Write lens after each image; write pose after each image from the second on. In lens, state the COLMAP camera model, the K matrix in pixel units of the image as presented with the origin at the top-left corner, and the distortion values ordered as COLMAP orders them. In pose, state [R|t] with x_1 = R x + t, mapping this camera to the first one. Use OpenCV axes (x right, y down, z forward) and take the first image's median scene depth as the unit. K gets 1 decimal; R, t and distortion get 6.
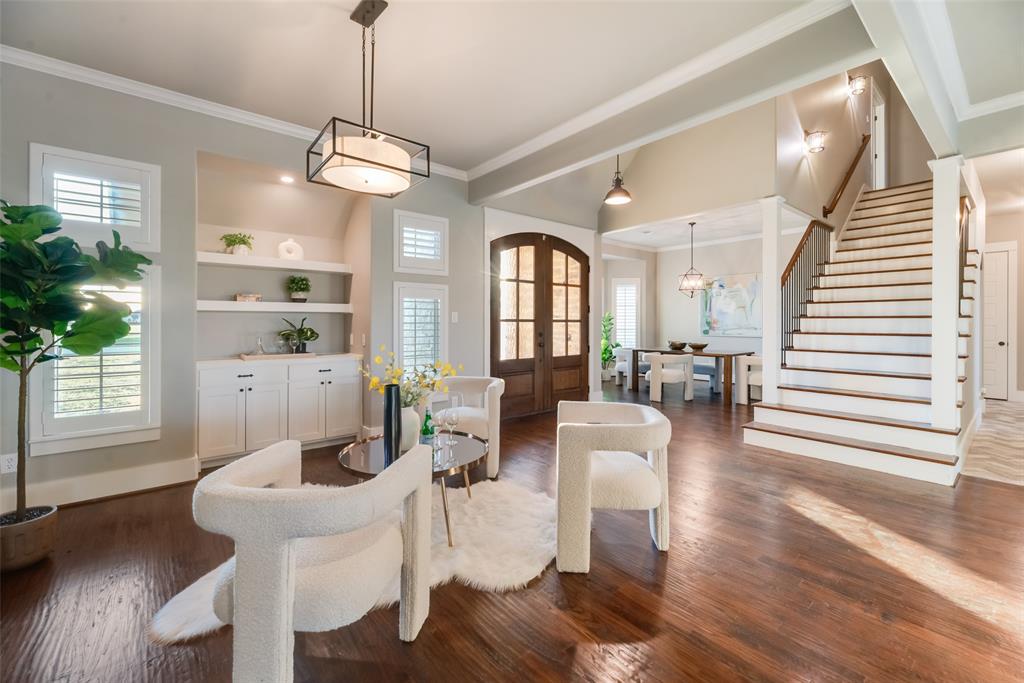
lens RADIAL K [[413.8, 0, 509.5], [0, 413.8, 323.6], [0, 0, 1]] dist [-0.000458, 0.000253]
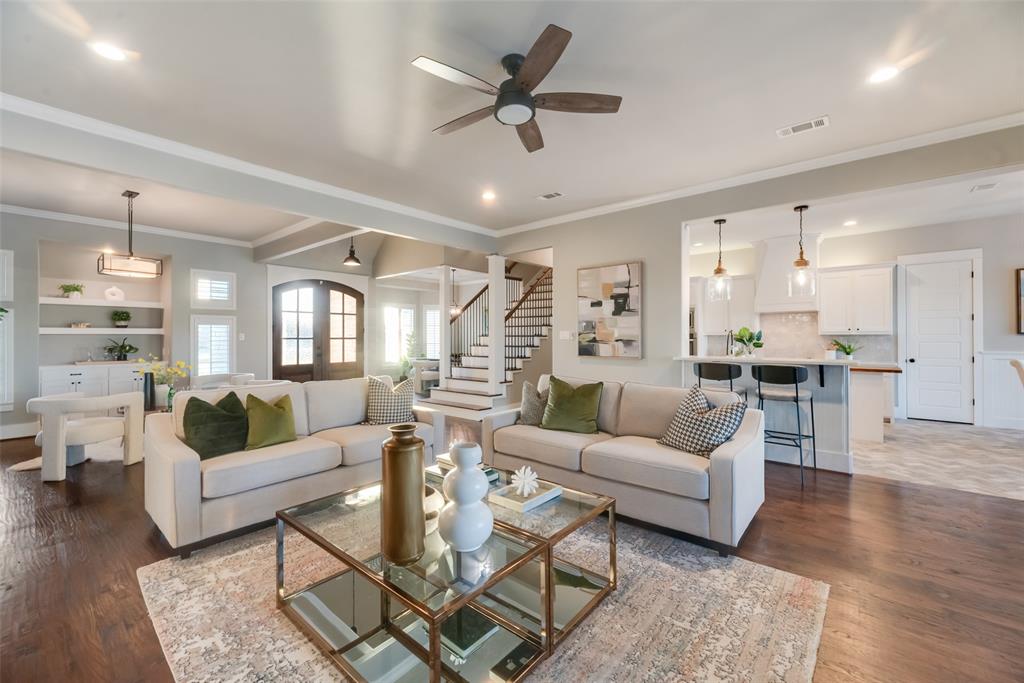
lens RADIAL K [[413.8, 0, 510.0], [0, 413.8, 337.4], [0, 0, 1]] dist [-0.000458, 0.000253]
pose [[0.985104, -0.004095, 0.171911, 0.644027], [0.003714, 0.999990, 0.002543, -0.015005], [-0.171920, -0.001867, 0.985109, -0.754454]]
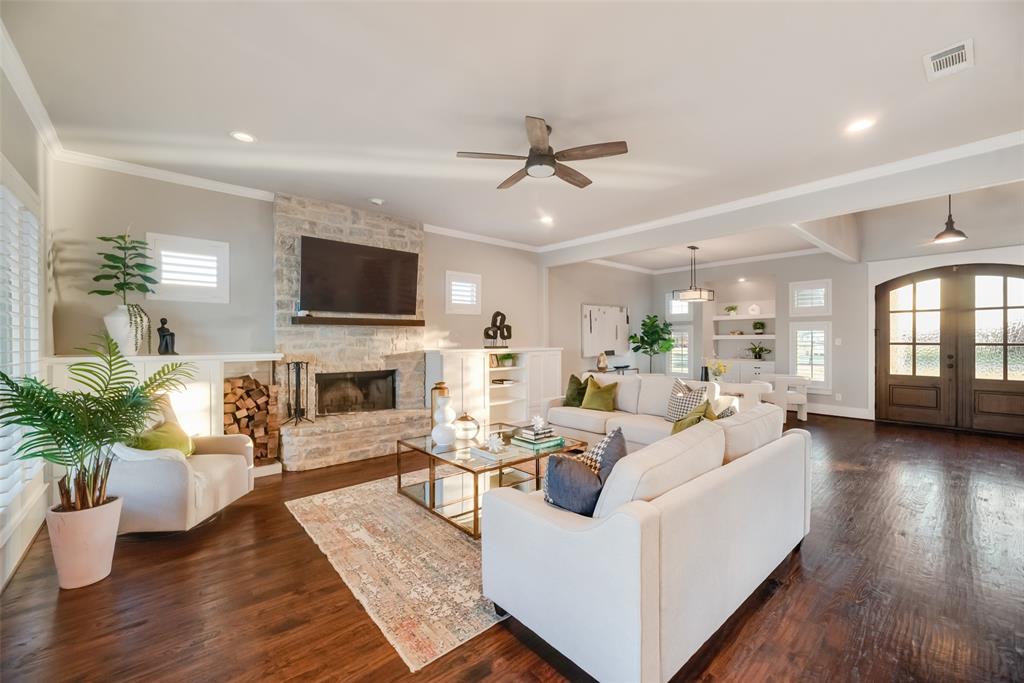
lens RADIAL K [[413.8, 0, 518.1], [0, 413.8, 340.0], [0, 0, 1]] dist [-0.000458, 0.000253]
pose [[0.035501, -0.002234, -0.999367, 1.481691], [0.001336, 0.999997, -0.002188, -0.022288], [0.999369, -0.001258, 0.035504, -0.255153]]
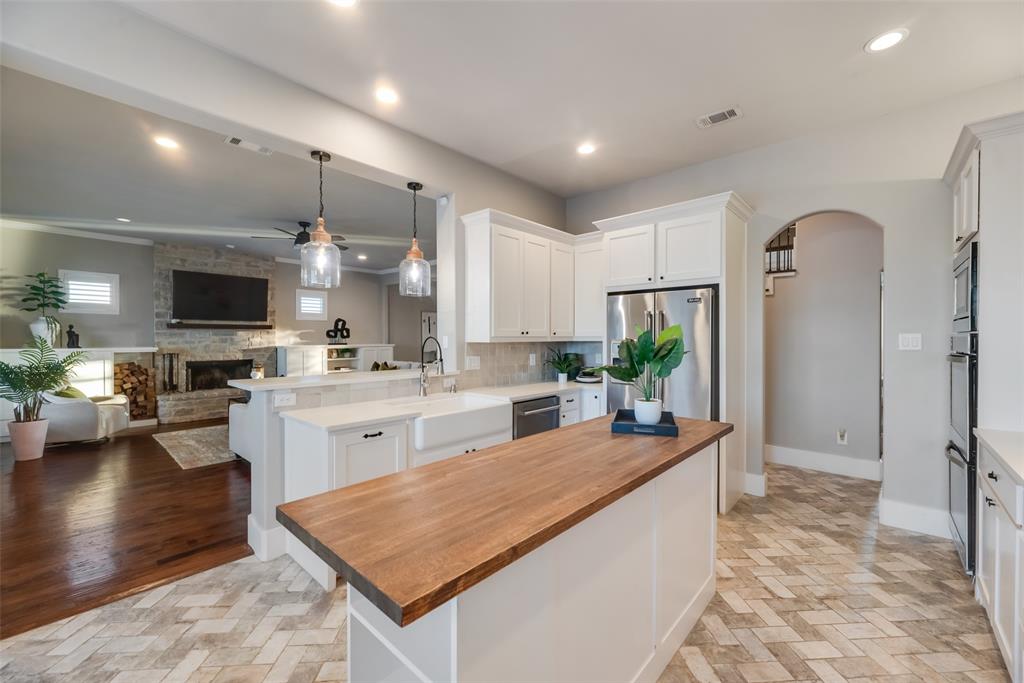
lens RADIAL K [[413.8, 0, 518.8], [0, 413.8, 340.7], [0, 0, 1]] dist [-0.000458, 0.000253]
pose [[0.155544, 0.003552, -0.987823, 2.181909], [0.000783, 0.999993, 0.003719, -0.022814], [0.987829, -0.001351, 0.155540, 0.291144]]
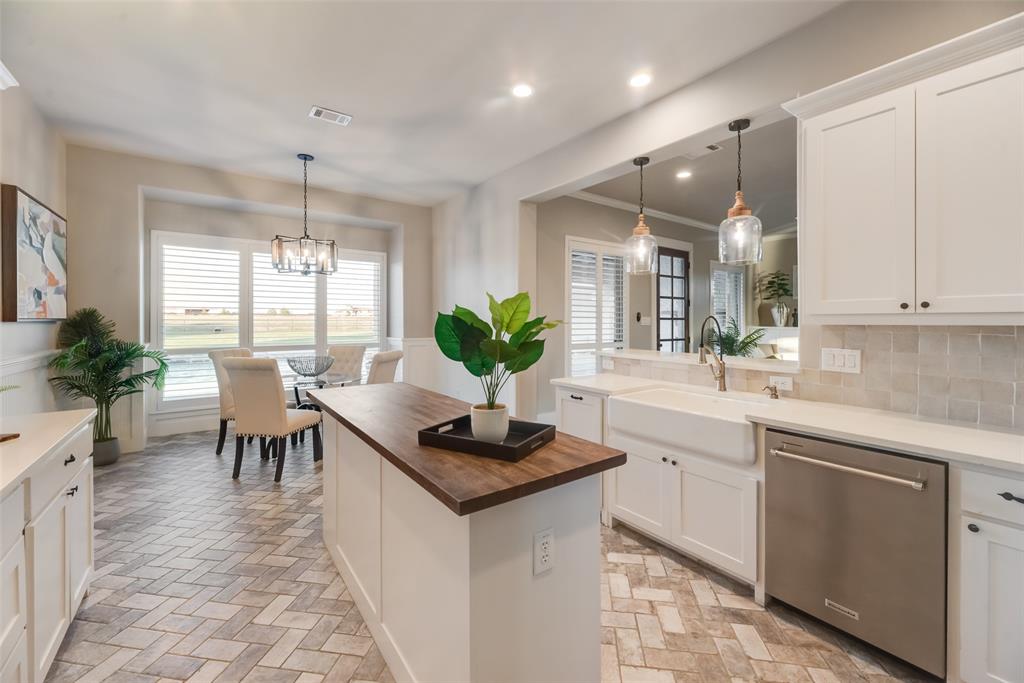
lens RADIAL K [[413.8, 0, 509.0], [0, 413.8, 322.0], [0, 0, 1]] dist [-0.000458, 0.000253]
pose [[-0.998235, -0.002663, 0.059324, 1.677663], [-0.002398, 0.999987, 0.004534, -0.020733], [-0.059335, 0.004383, -0.998228, 0.860293]]
